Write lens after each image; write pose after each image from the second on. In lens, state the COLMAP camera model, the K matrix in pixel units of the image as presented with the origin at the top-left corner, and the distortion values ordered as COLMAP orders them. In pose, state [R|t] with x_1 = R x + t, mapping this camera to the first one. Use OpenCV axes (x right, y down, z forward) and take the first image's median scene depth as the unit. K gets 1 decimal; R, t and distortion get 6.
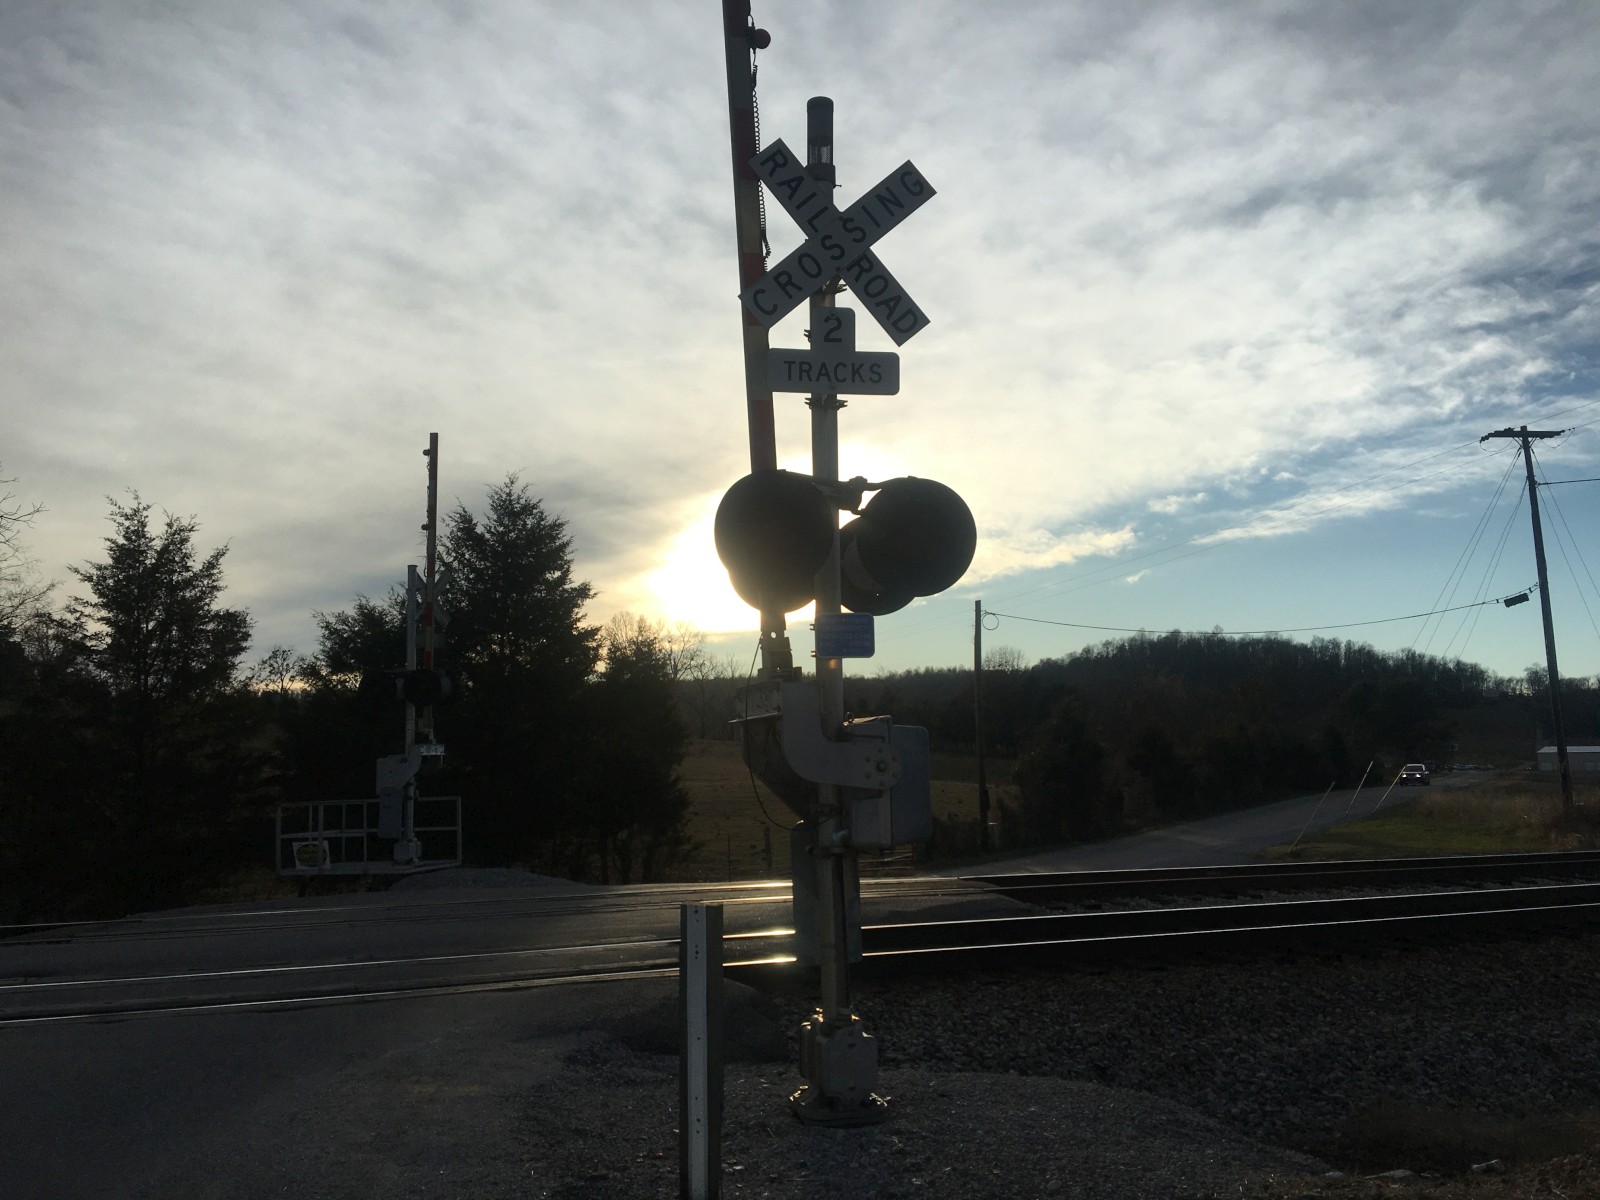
lens RADIAL K [[1339.5, 0, 790.9], [0, 1339.5, 600.5], [0, 0, 1]] dist [0.116872, -0.217572]
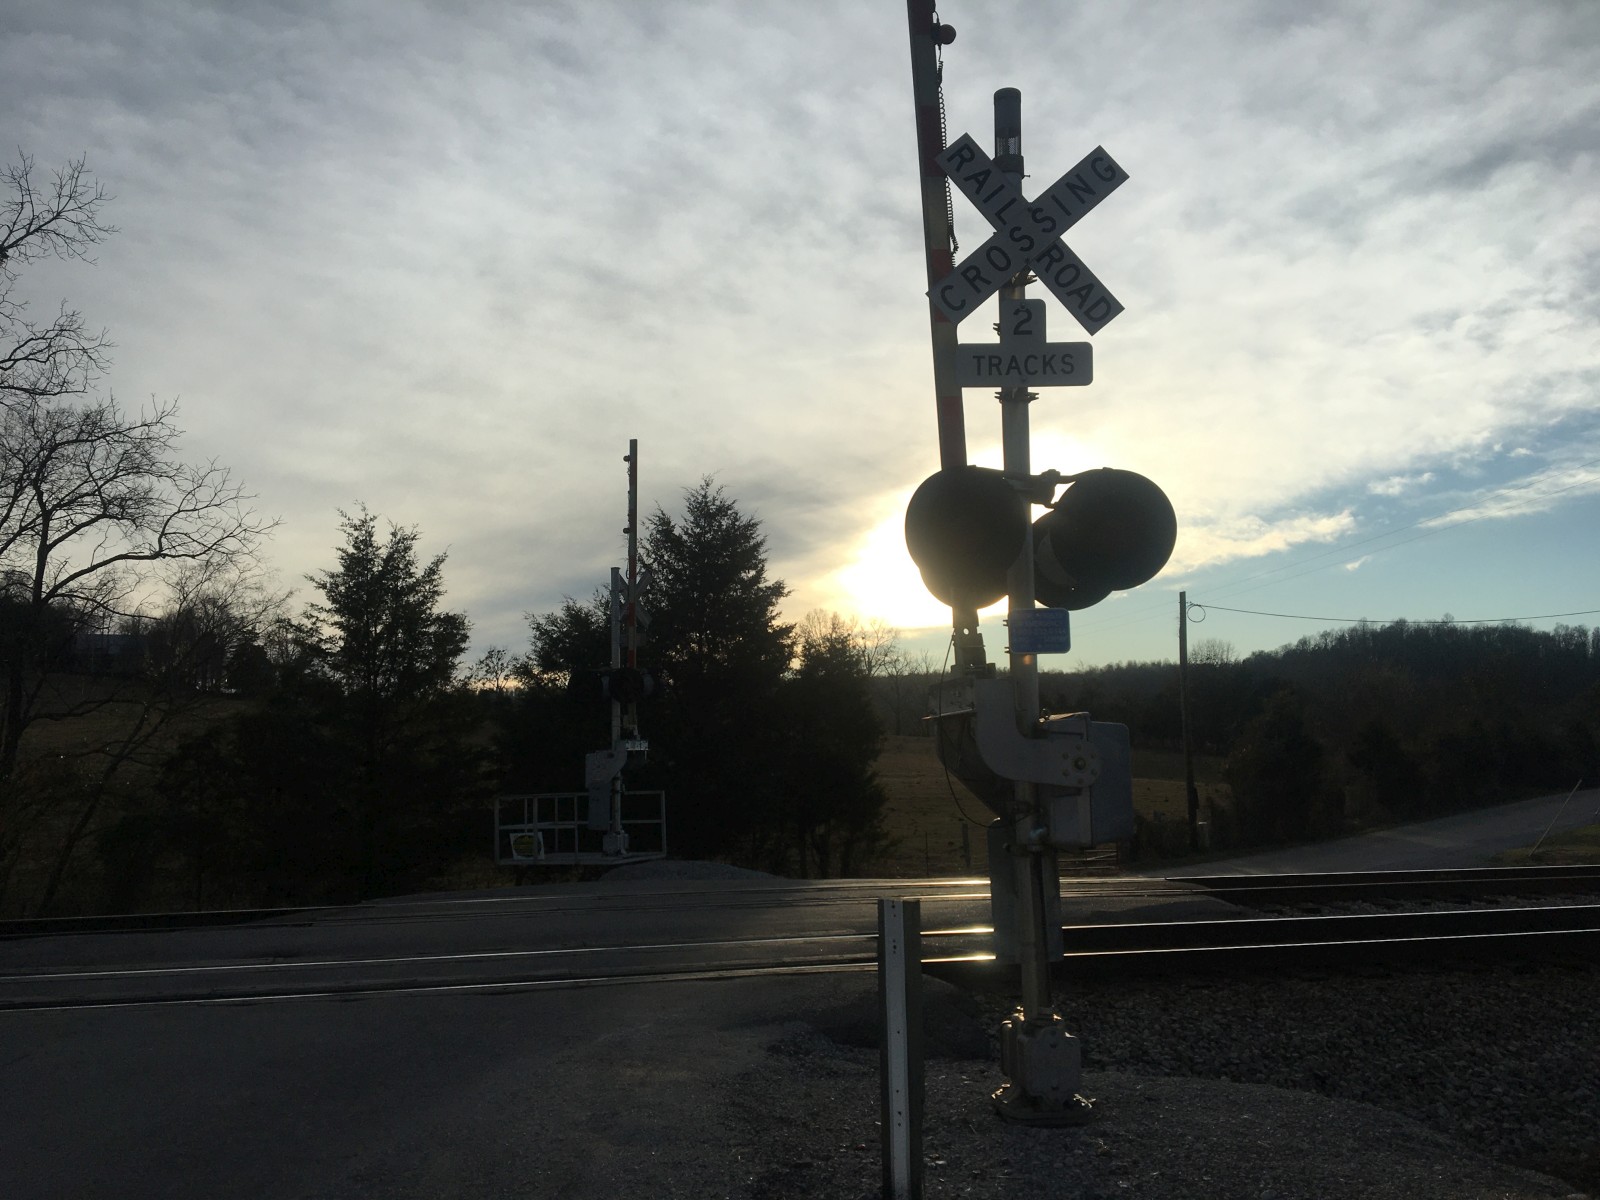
lens RADIAL K [[1347.4, 0, 800.0], [0, 1347.4, 600.0], [0, 0, 1]] dist [0.094853, -0.137672]
pose [[0.990498, -0.015254, -0.136679, 0.001738], [0.015685, 0.999875, 0.002077, -0.001272], [0.136630, -0.004201, 0.990613, -0.008381]]
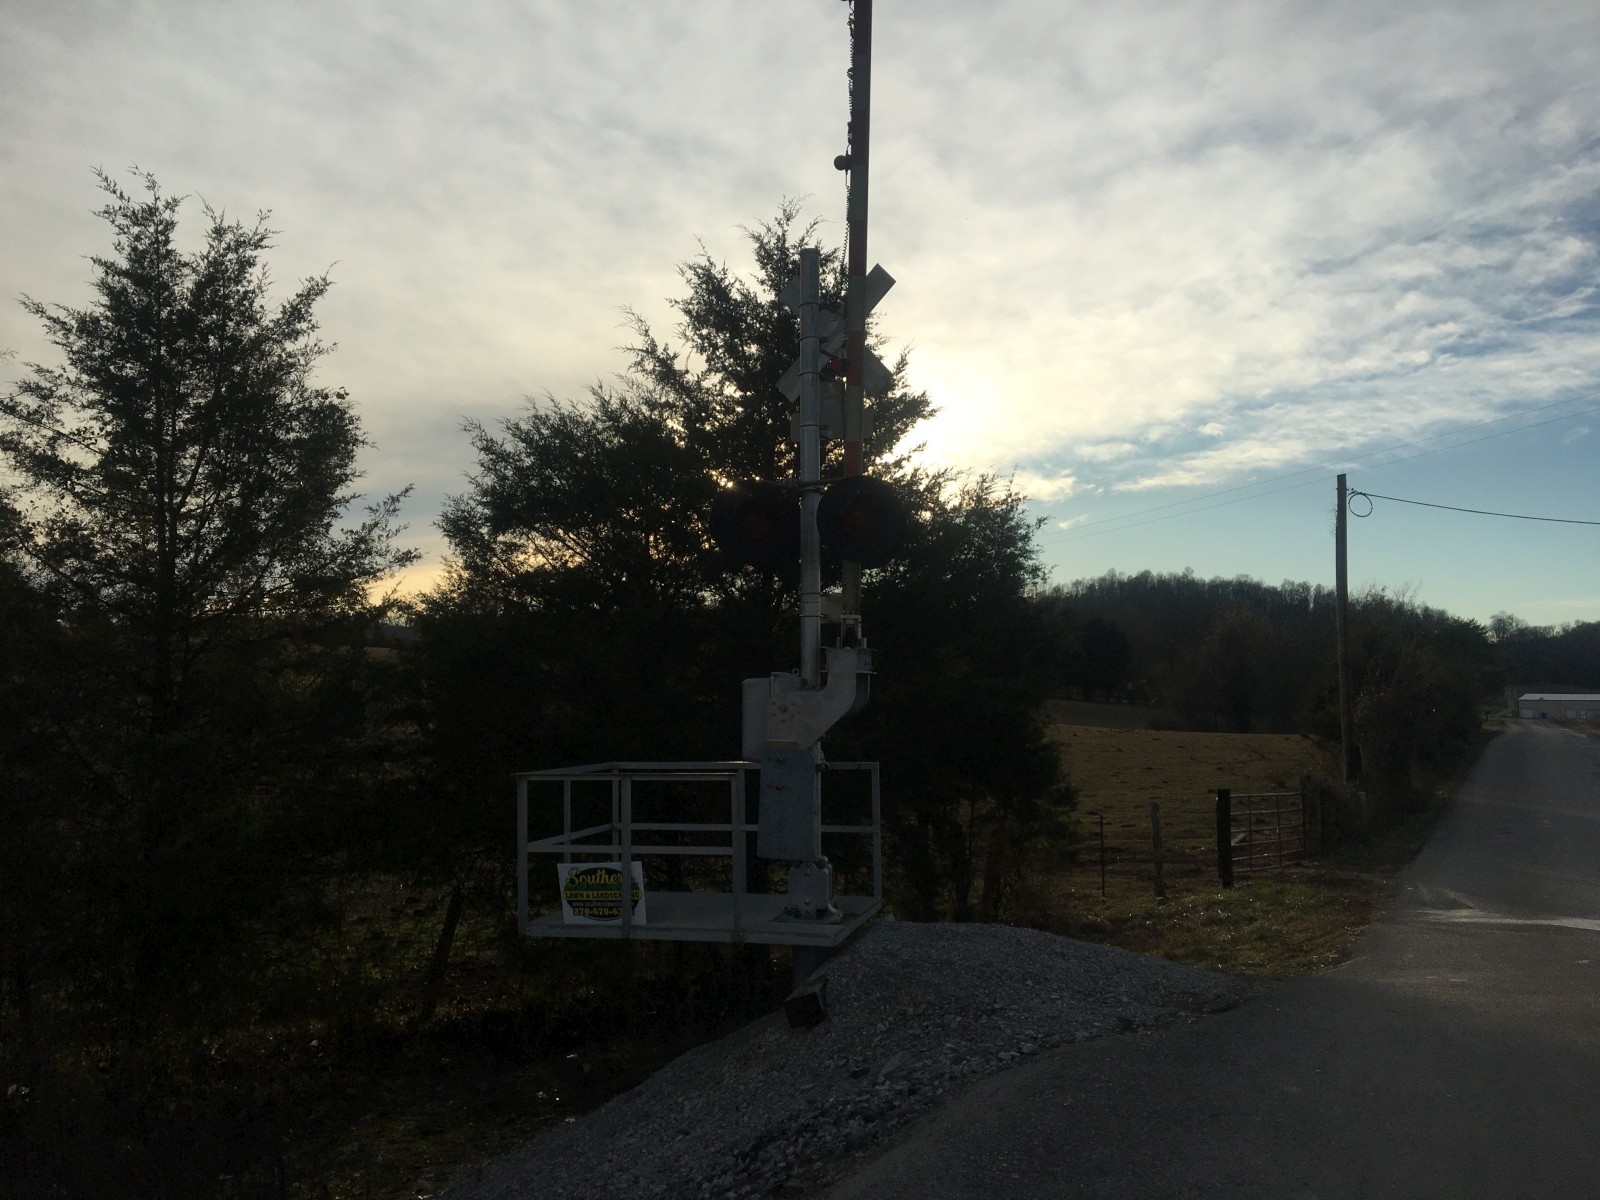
lens RADIAL K [[1334.4, 0, 802.1], [0, 1334.4, 610.8], [0, 0, 1]] dist [0.078532, -0.156240]
pose [[0.998429, 0.020794, 0.052023, -0.246055], [-0.023611, 0.998255, 0.054133, 0.055270], [-0.050806, -0.055276, 0.997178, 0.443281]]
